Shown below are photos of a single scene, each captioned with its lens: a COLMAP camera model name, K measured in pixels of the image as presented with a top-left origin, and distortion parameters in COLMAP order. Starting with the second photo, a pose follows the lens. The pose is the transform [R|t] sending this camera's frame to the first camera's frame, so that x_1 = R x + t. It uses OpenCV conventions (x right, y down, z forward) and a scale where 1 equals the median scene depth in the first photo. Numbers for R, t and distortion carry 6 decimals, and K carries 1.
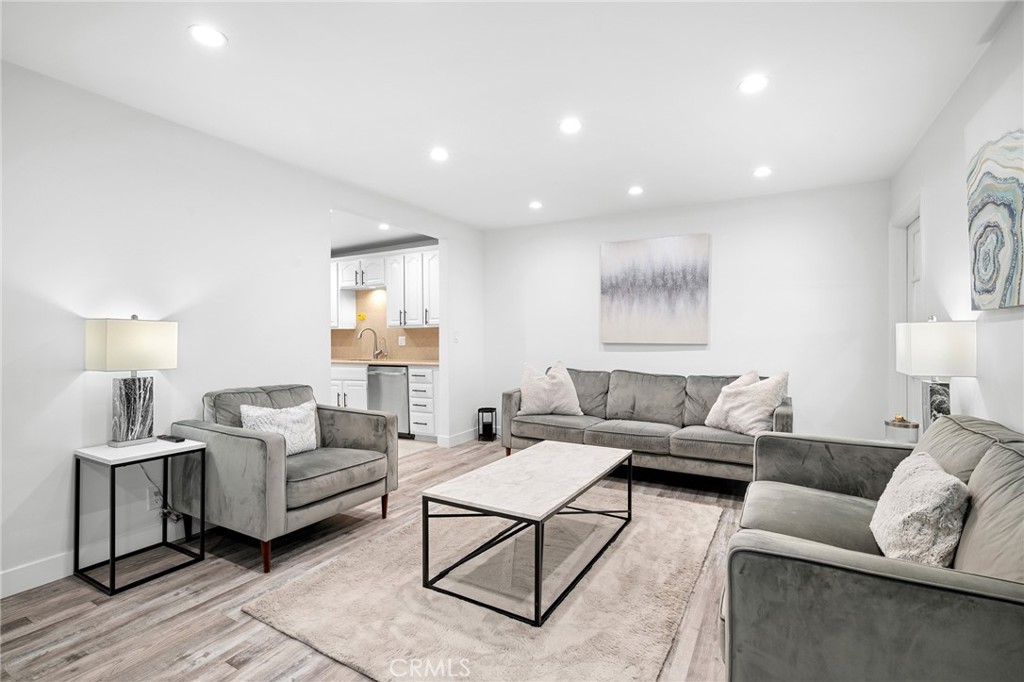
lens RADIAL K [[468.1, 0, 512.0], [0, 468.1, 341.0], [0, 0, 1]] dist [0.001103, -0.000061]
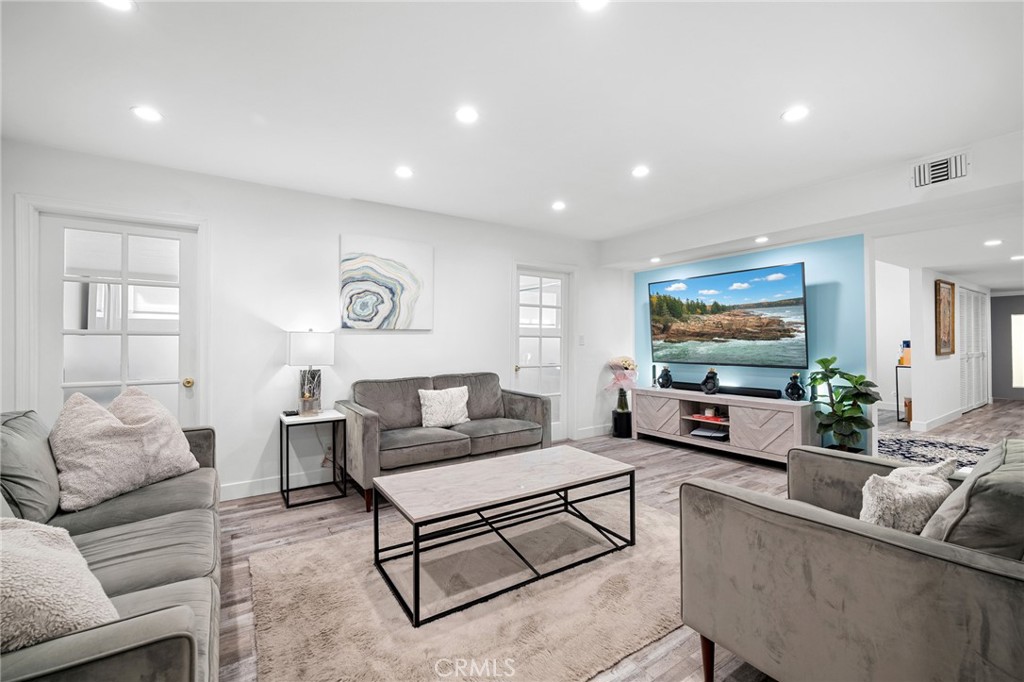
lens RADIAL K [[426.5, 0, 512.0], [0, 426.5, 341.0], [0, 0, 1]] dist [-0.000146, -0.000046]
pose [[-0.893588, 0.003304, 0.448875, -0.214353], [0.006186, 0.999969, 0.004955, -0.007736], [-0.448845, 0.007204, -0.893581, 1.100868]]
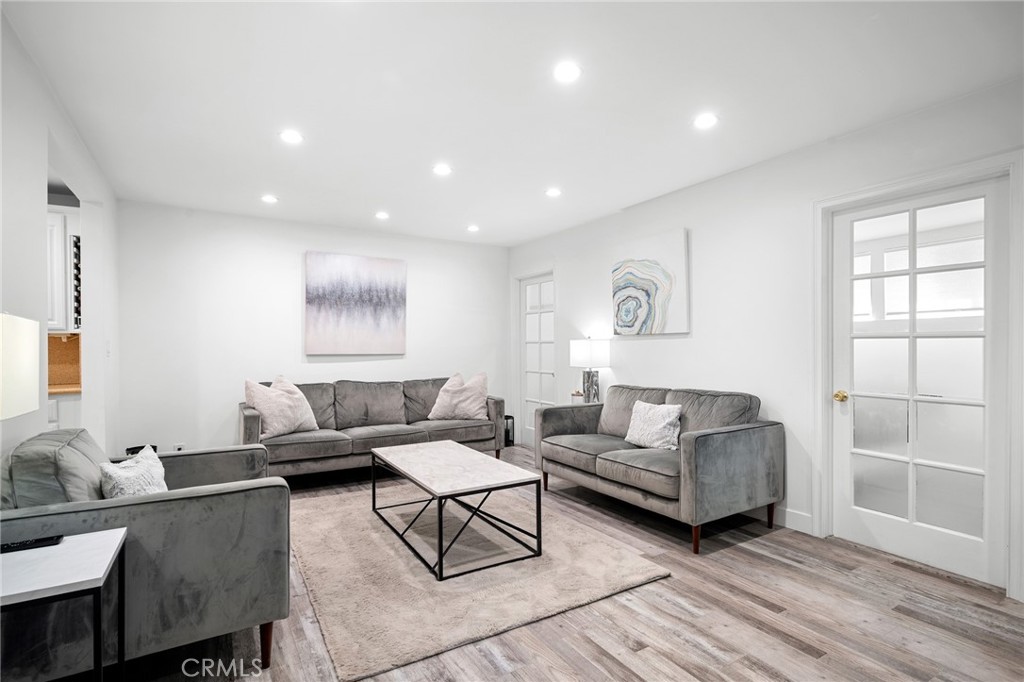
lens RADIAL K [[501.1, 0, 512.0], [0, 501.1, 341.0], [0, 0, 1]] dist [0.000117, -0.000154]
pose [[0.486916, 0.009073, 0.873402, -0.579137], [0.010098, 0.999821, -0.016016, -0.002759], [-0.873391, 0.016618, 0.486737, 0.150566]]
